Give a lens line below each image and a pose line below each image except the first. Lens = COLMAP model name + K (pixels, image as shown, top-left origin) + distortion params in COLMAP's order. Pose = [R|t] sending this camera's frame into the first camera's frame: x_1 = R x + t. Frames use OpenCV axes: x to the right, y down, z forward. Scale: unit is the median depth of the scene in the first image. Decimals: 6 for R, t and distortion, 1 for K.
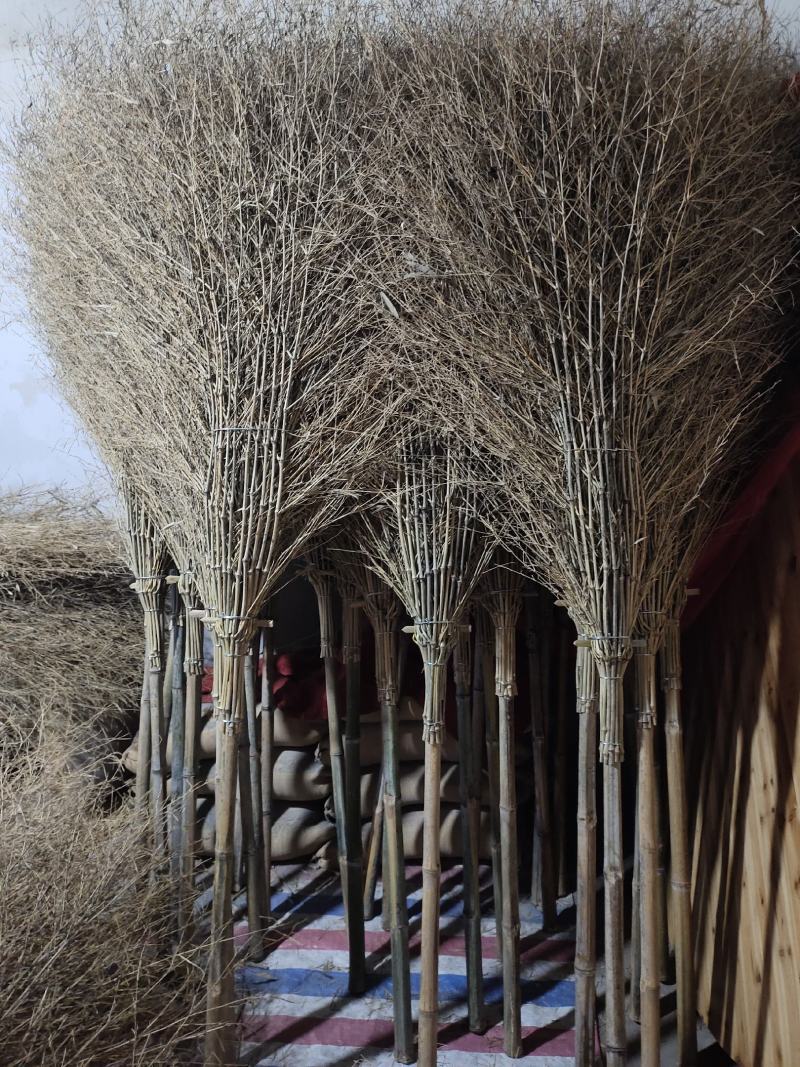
lens RADIAL K [[788.7, 0, 397.3], [0, 788.7, 528.4], [0, 0, 1]] dist [0.042697, -0.044130]
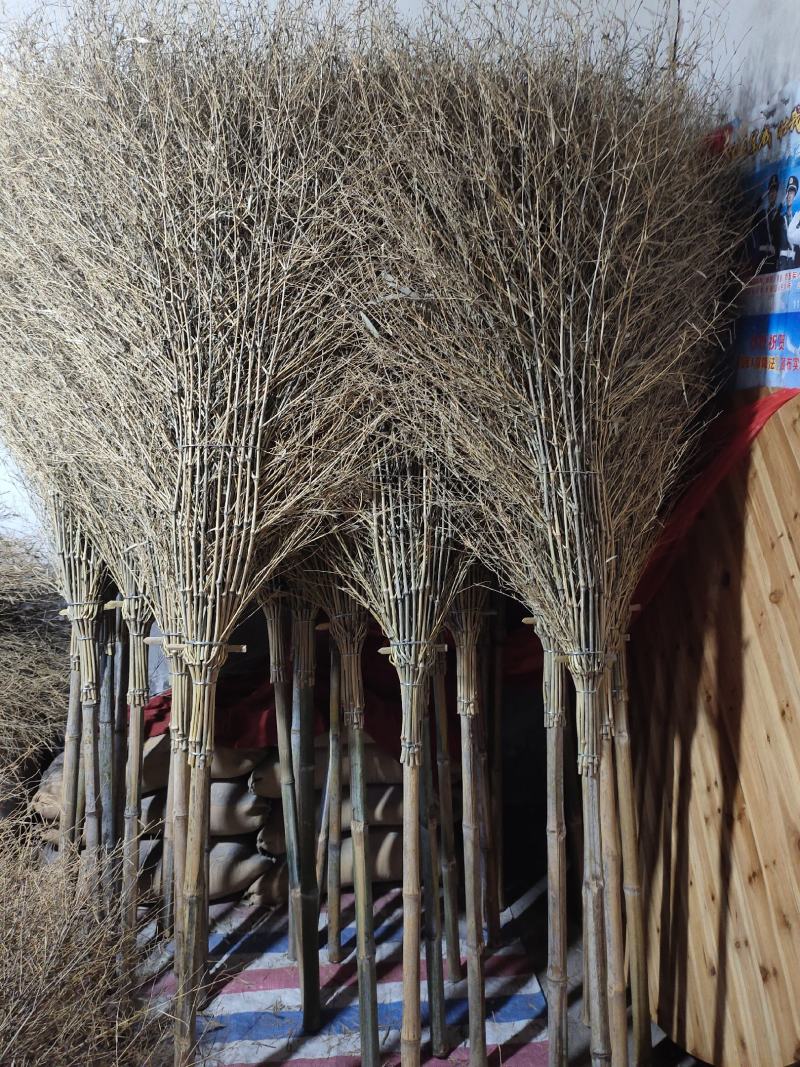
lens RADIAL K [[788.7, 0, 397.3], [0, 788.7, 528.4], [0, 0, 1]] dist [0.042697, -0.044130]
pose [[0.982696, 0.000086, 0.185224, -0.156414], [0.004942, 0.999632, -0.026687, 0.001236], [-0.185158, 0.027140, 0.982334, 0.019572]]
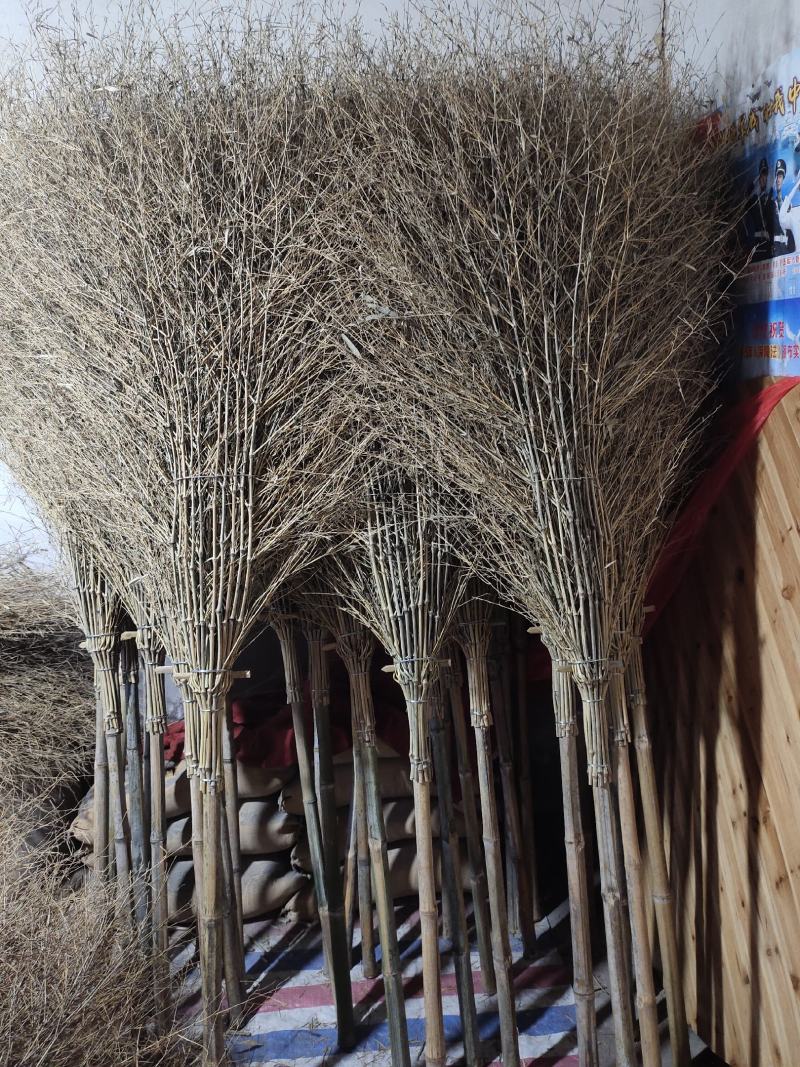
lens RADIAL K [[788.7, 0, 397.3], [0, 788.7, 528.4], [0, 0, 1]] dist [0.042697, -0.044130]
pose [[0.990696, -0.059775, 0.122265, -0.087141], [0.064223, 0.997397, -0.032770, -0.014925], [-0.119988, 0.040317, 0.991956, 0.005301]]
